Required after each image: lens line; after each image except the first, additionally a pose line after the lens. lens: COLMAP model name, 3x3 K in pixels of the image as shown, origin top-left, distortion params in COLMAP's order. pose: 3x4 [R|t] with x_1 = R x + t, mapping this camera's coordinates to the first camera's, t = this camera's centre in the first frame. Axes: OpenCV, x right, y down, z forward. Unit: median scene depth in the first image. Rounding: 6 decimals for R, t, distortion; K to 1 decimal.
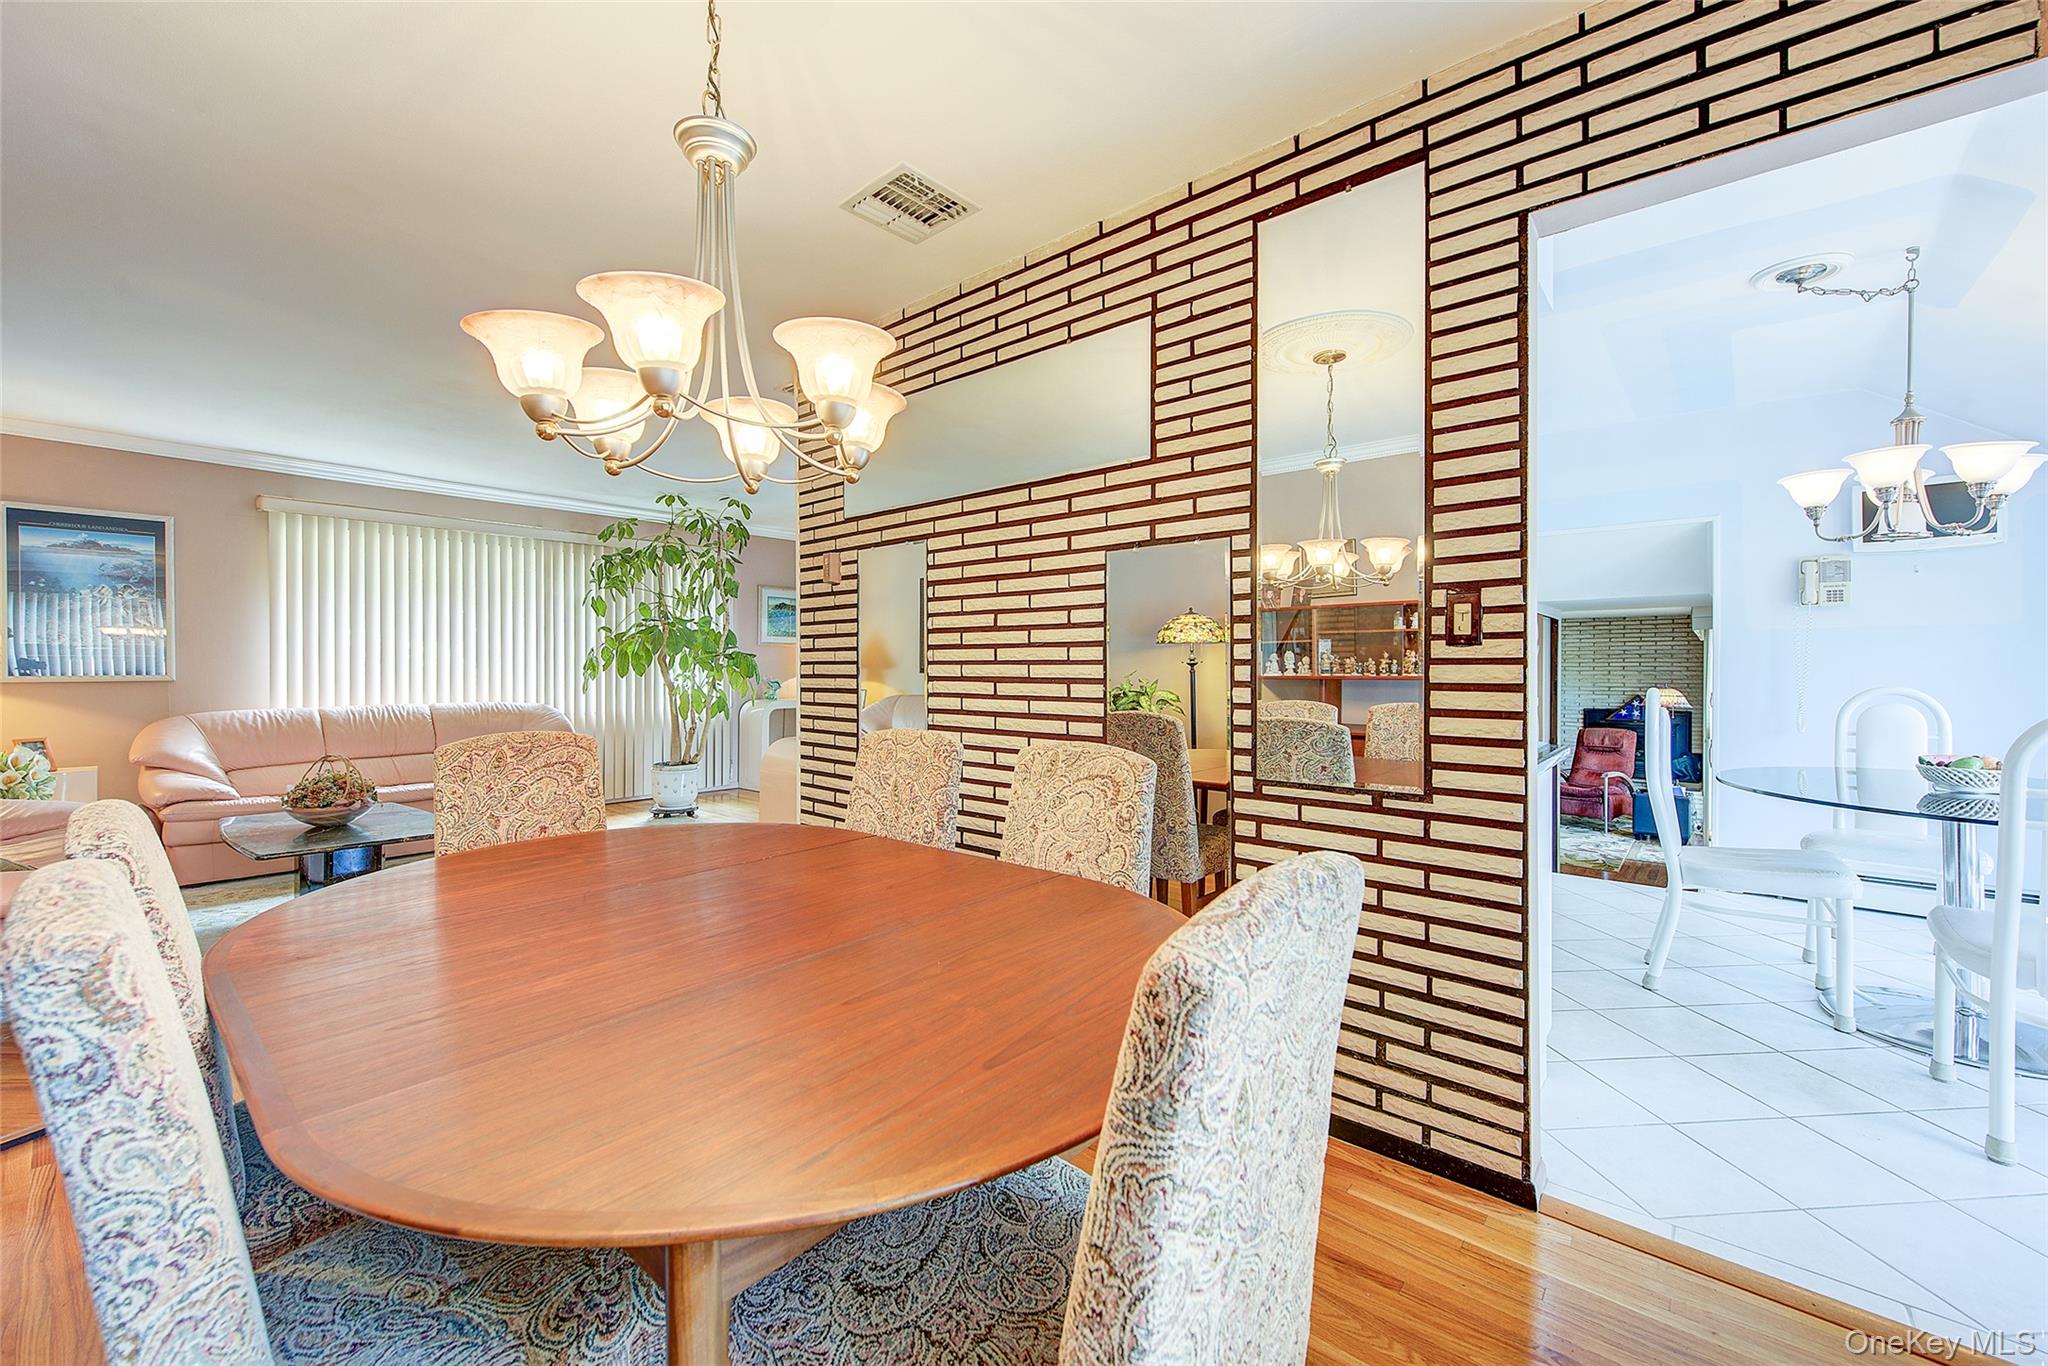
lens RADIAL K [[811.7, 0, 1023.8], [0, 811.7, 671.5], [0, 0, 1]] dist [0.000635, -0.002035]
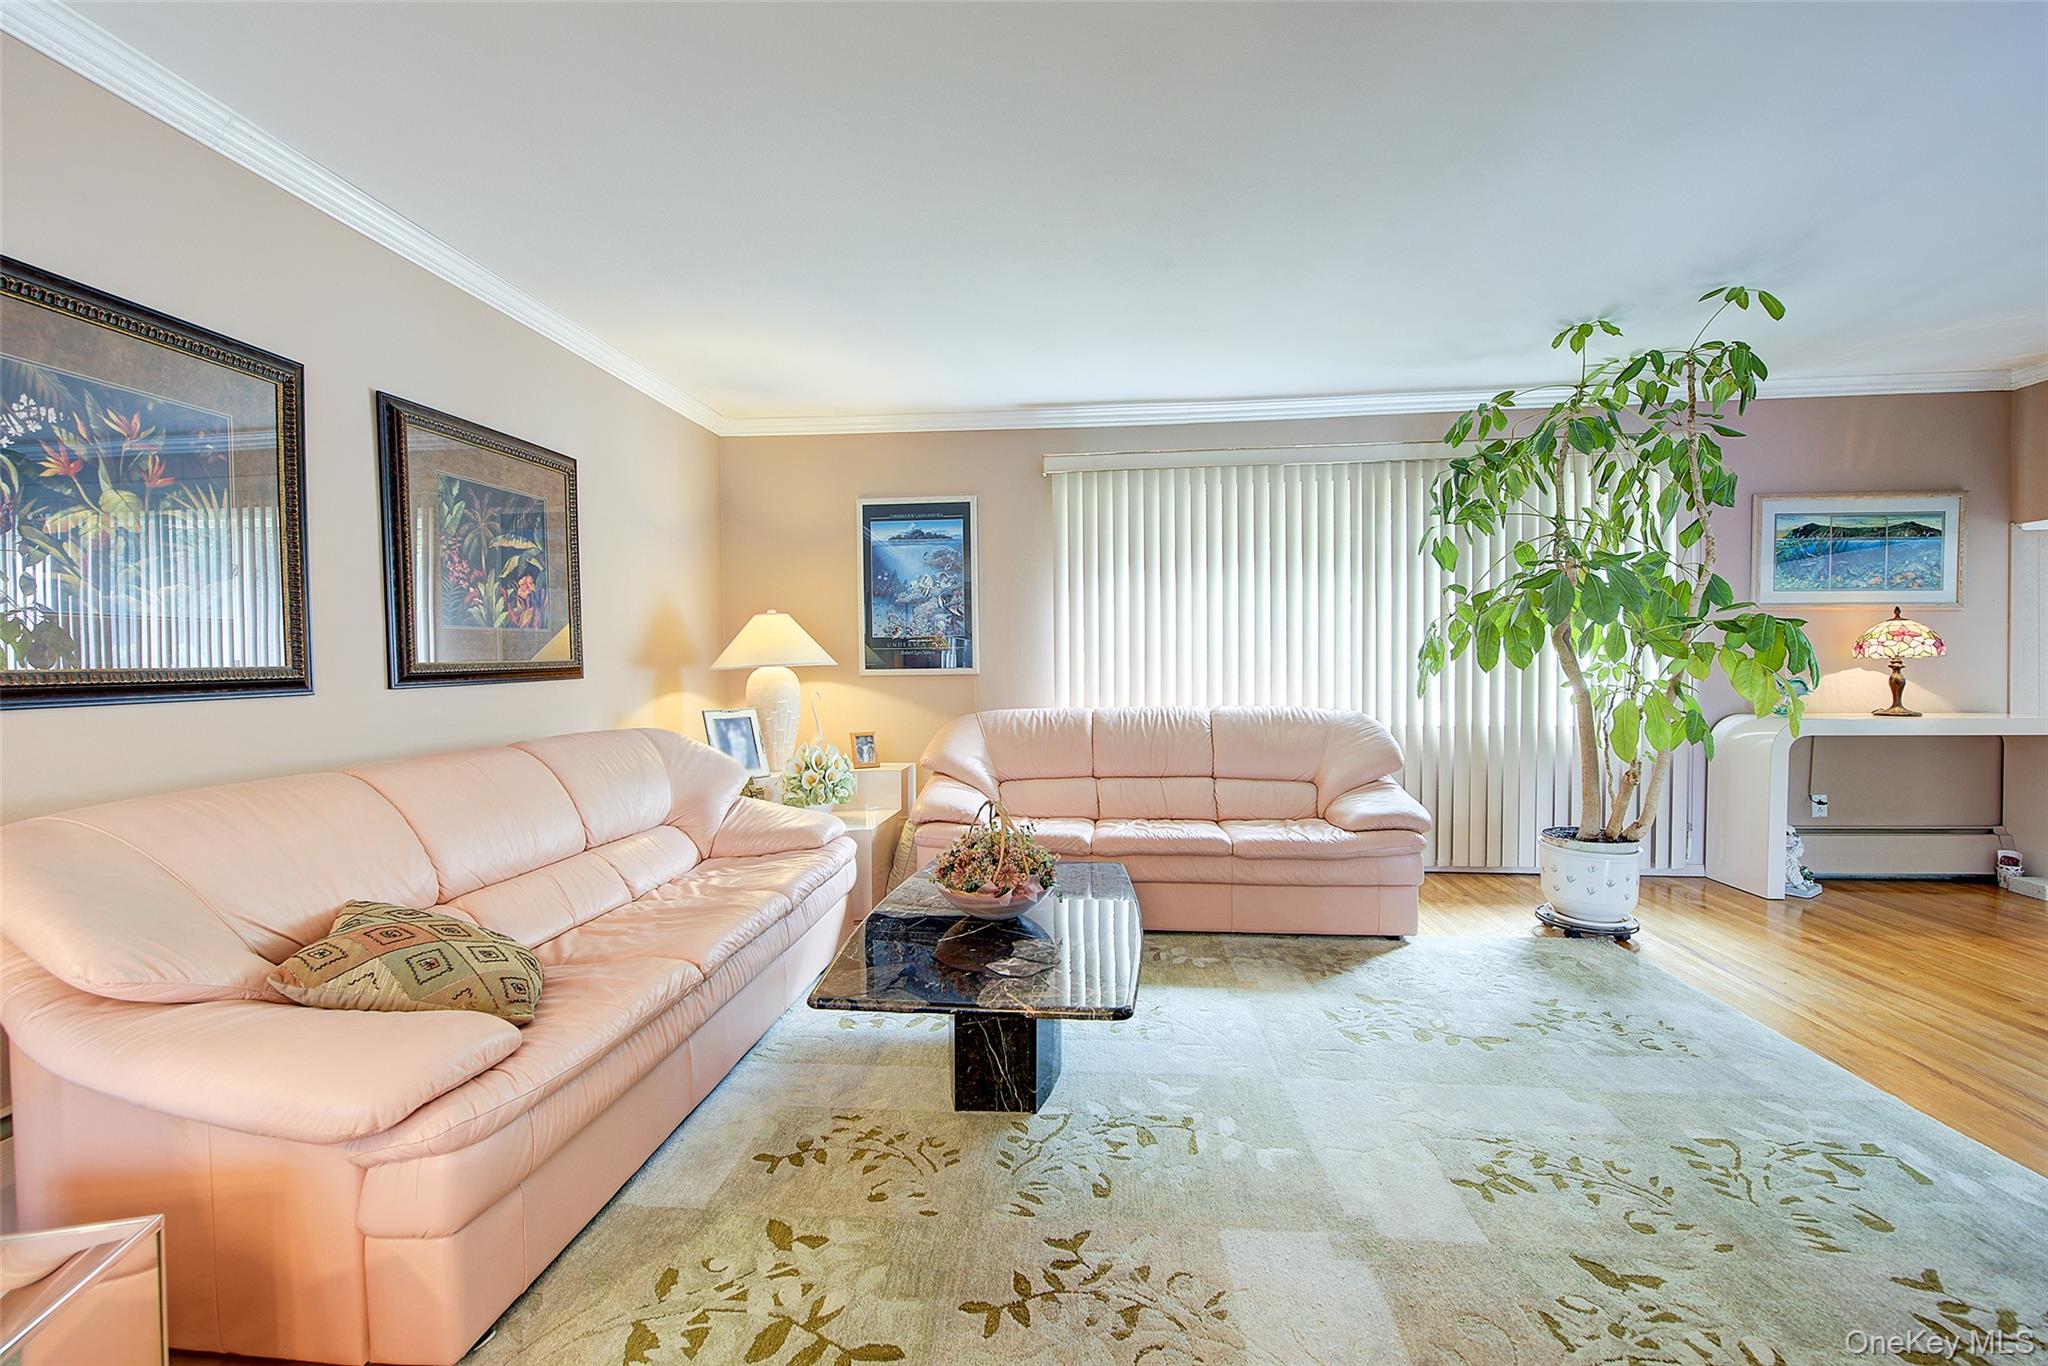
lens RADIAL K [[811.7, 0, 1015.4], [0, 811.7, 687.2], [0, 0, 1]] dist [0.000635, -0.002035]
pose [[0.561946, 0.017053, -0.826998, -0.218033], [0.006321, 0.999670, 0.024909, 0.002286], [0.827149, -0.019225, 0.561653, 0.425434]]
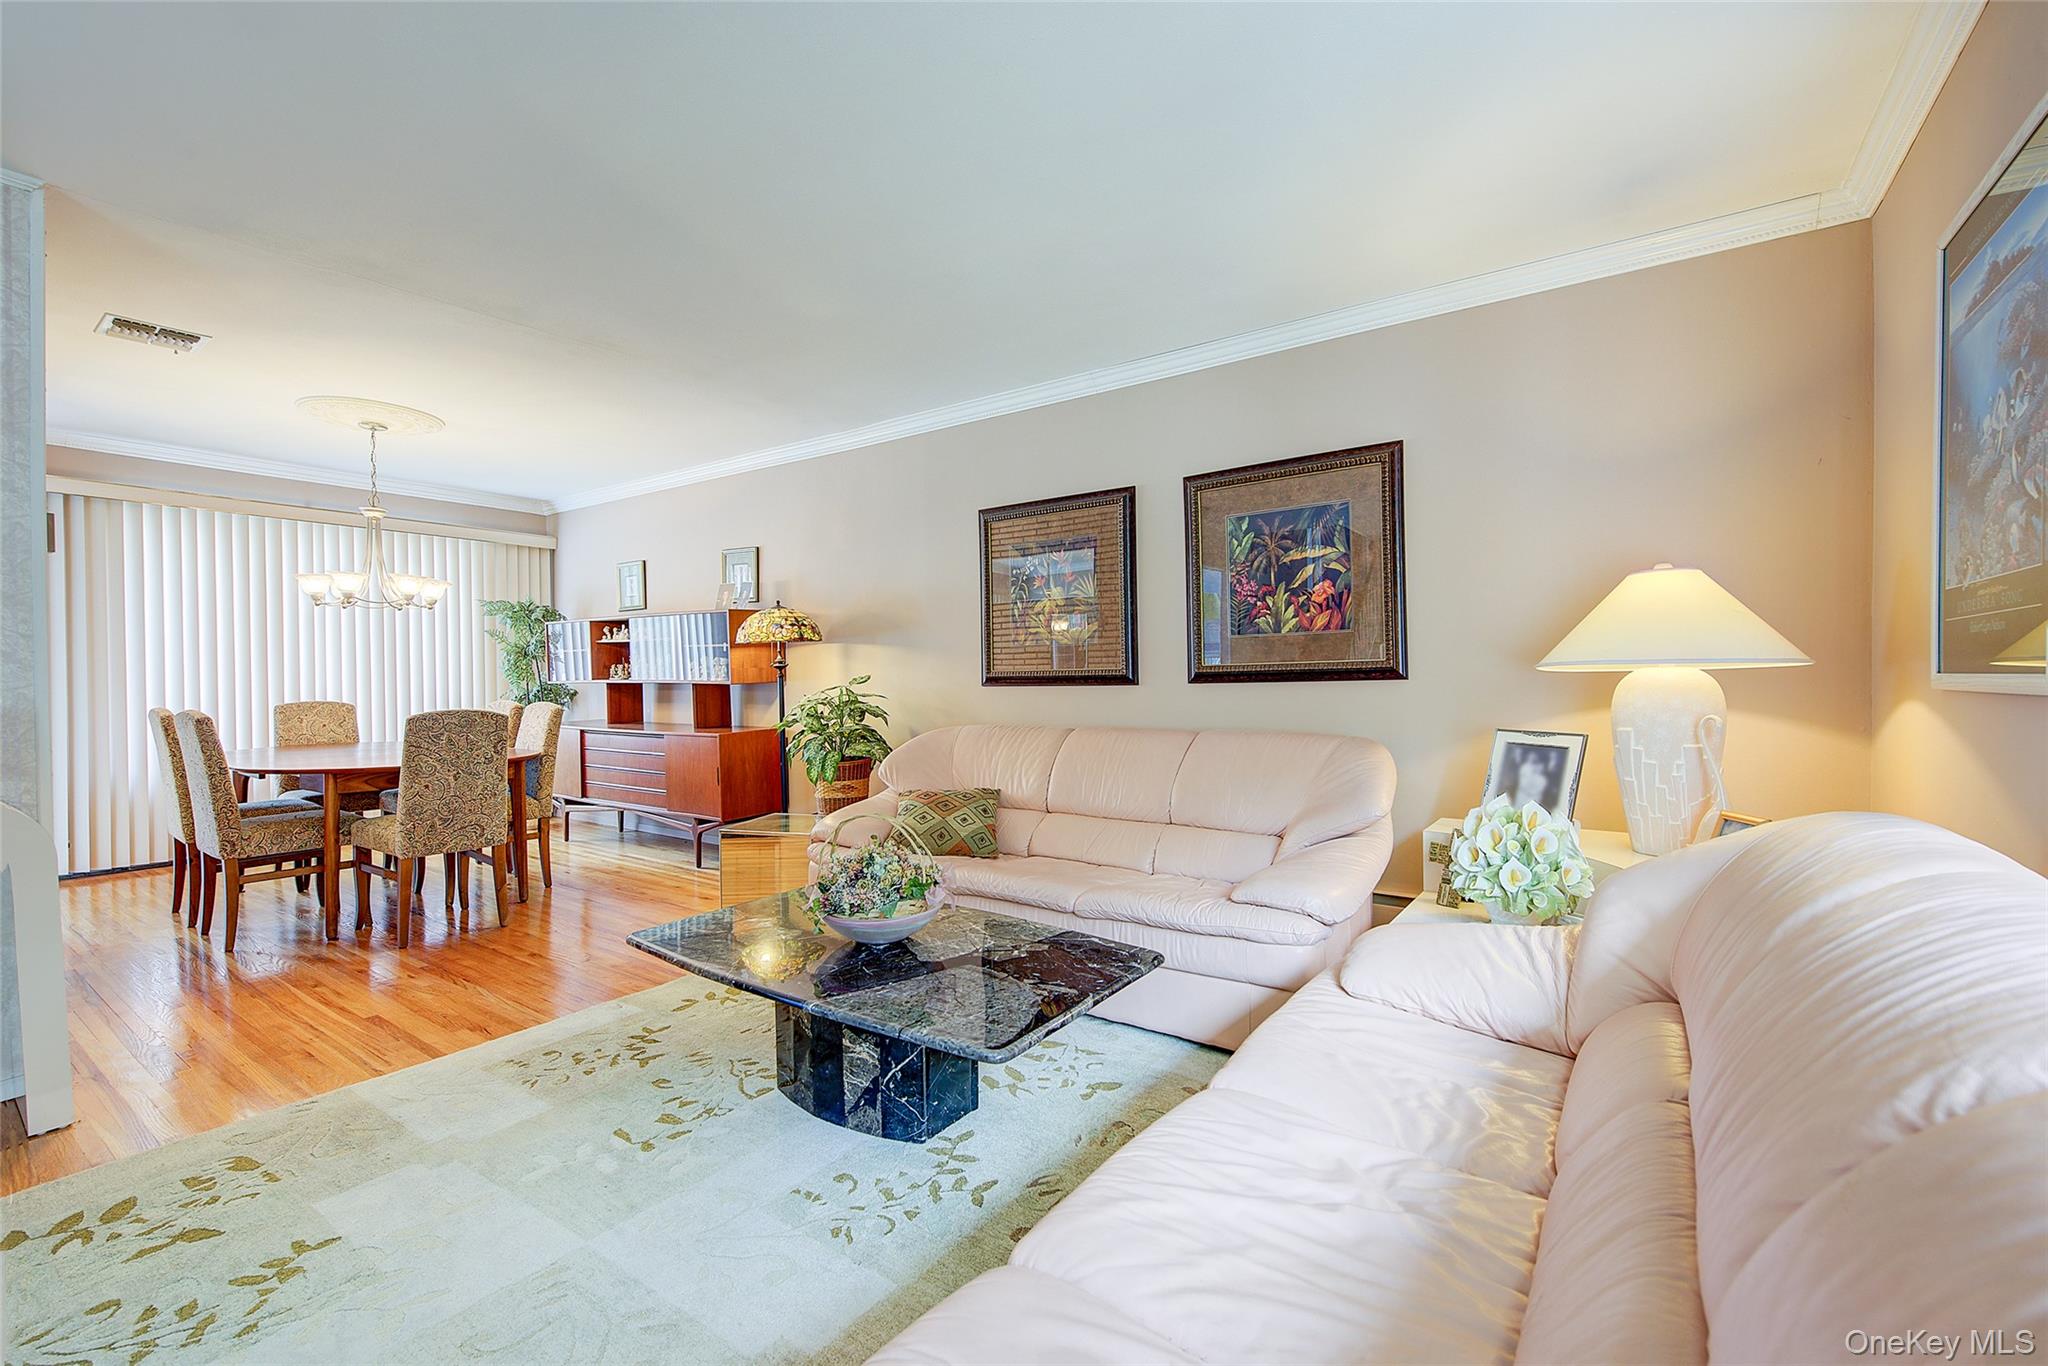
lens RADIAL K [[900.1, 0, 1043.3], [0, 900.1, 686.0], [0, 0, 1]] dist [-0.000482, -0.001386]
pose [[-0.996258, 0.004355, -0.086314, -0.572974], [0.002900, 0.999852, 0.016974, 0.001611], [0.086375, 0.016661, -0.996123, 1.025016]]
